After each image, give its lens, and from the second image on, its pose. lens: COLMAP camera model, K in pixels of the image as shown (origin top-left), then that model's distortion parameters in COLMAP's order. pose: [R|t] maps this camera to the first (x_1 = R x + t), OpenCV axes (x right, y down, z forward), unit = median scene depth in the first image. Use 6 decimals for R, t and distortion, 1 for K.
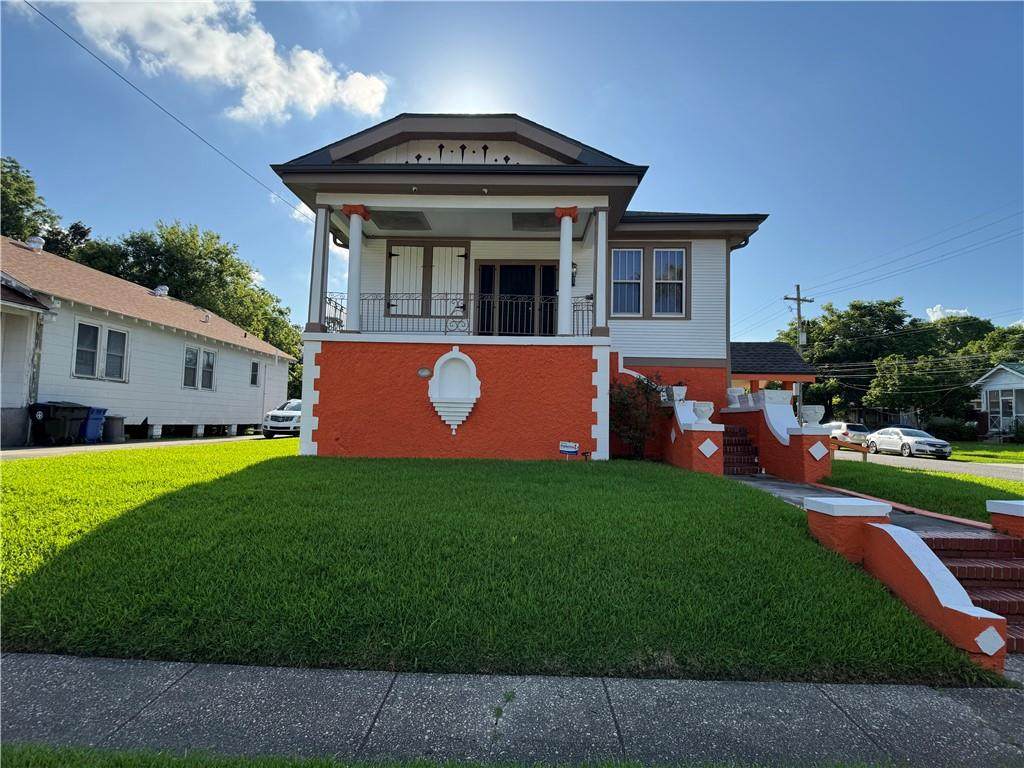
lens RADIAL K [[509.7, 0, 512.0], [0, 509.7, 384.0], [0, 0, 1]] dist [-0.026004, -0.000422]
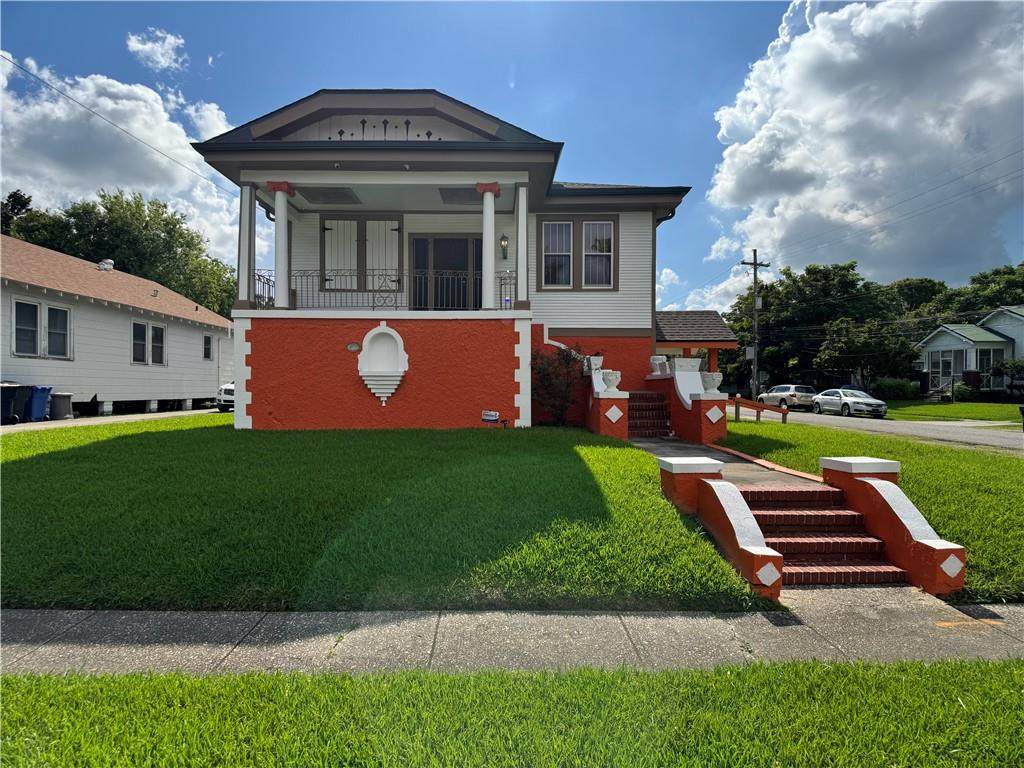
lens RADIAL K [[509.0, 0, 502.3], [0, 509.0, 388.6], [0, 0, 1]] dist [-0.025470, 0.001528]
pose [[0.999144, -0.019569, 0.036447, 0.088900], [0.016832, 0.997121, 0.073934, -0.009384], [-0.037789, -0.073257, 0.996597, -0.050027]]
